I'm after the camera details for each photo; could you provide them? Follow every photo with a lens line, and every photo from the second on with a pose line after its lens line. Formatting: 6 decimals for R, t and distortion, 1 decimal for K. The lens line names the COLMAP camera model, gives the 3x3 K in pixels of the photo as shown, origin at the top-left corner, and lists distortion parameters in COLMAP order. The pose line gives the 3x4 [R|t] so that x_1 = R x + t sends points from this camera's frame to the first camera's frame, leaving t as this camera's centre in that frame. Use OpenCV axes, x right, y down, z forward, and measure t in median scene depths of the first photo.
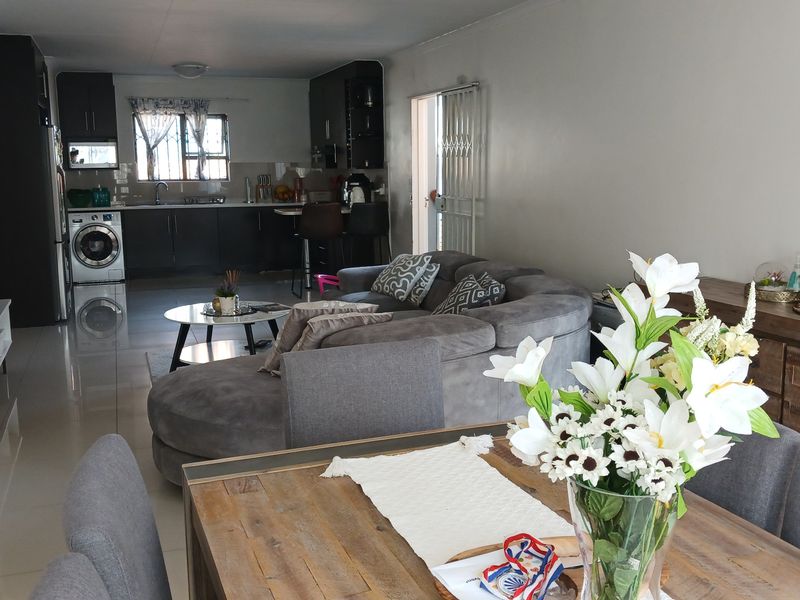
lens RADIAL K [[831.1, 0, 407.5], [0, 831.1, 297.4], [0, 0, 1]] dist [0.176639, -0.536445]
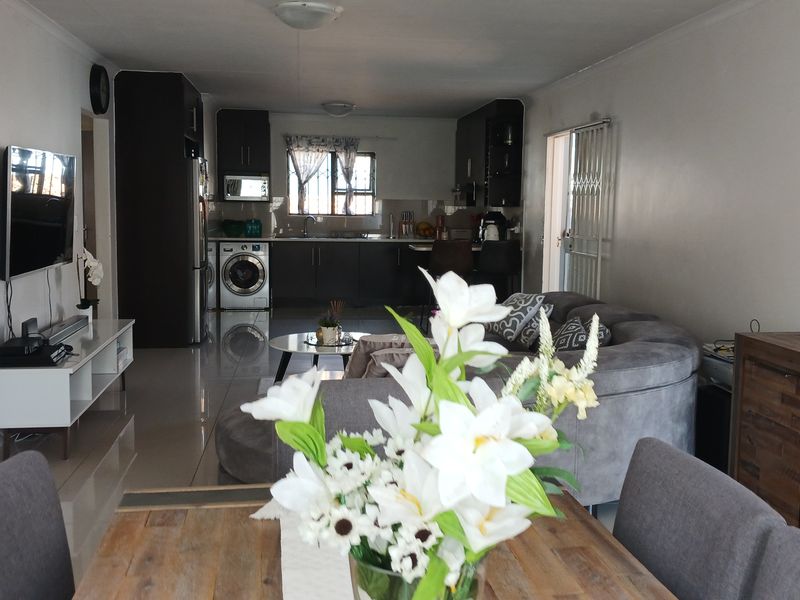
lens RADIAL K [[831.5, 0, 419.5], [0, 831.5, 285.2], [0, 0, 1]] dist [0.216286, -0.640811]
pose [[0.981125, 0.043421, -0.188437, 0.042549], [-0.055257, 0.996785, -0.058014, 0.000784], [0.185312, 0.067332, 0.980370, 0.019488]]
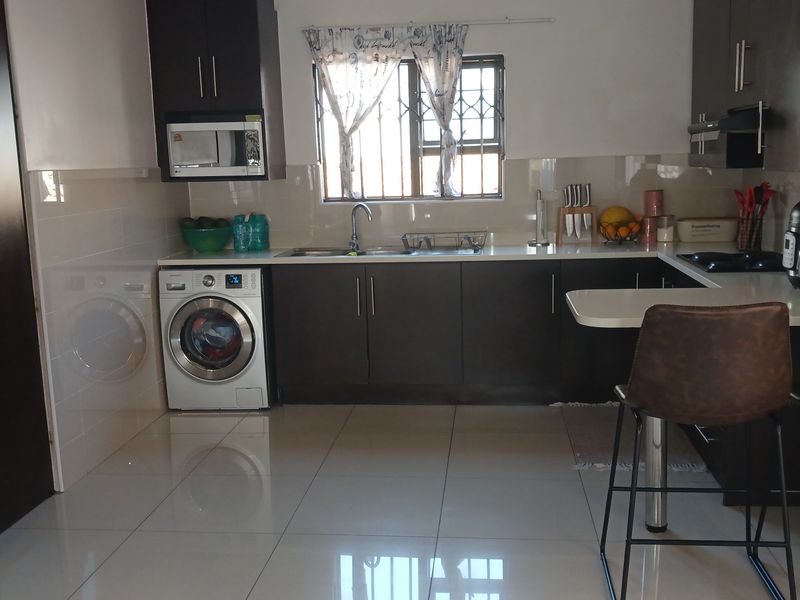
lens RADIAL K [[828.2, 0, 414.5], [0, 828.2, 299.6], [0, 0, 1]] dist [0.213643, -0.656748]
pose [[0.910773, 0.054152, -0.409342, -0.070946], [-0.048730, 0.998531, 0.023673, -0.102764], [0.410023, -0.001614, 0.912074, 0.624516]]
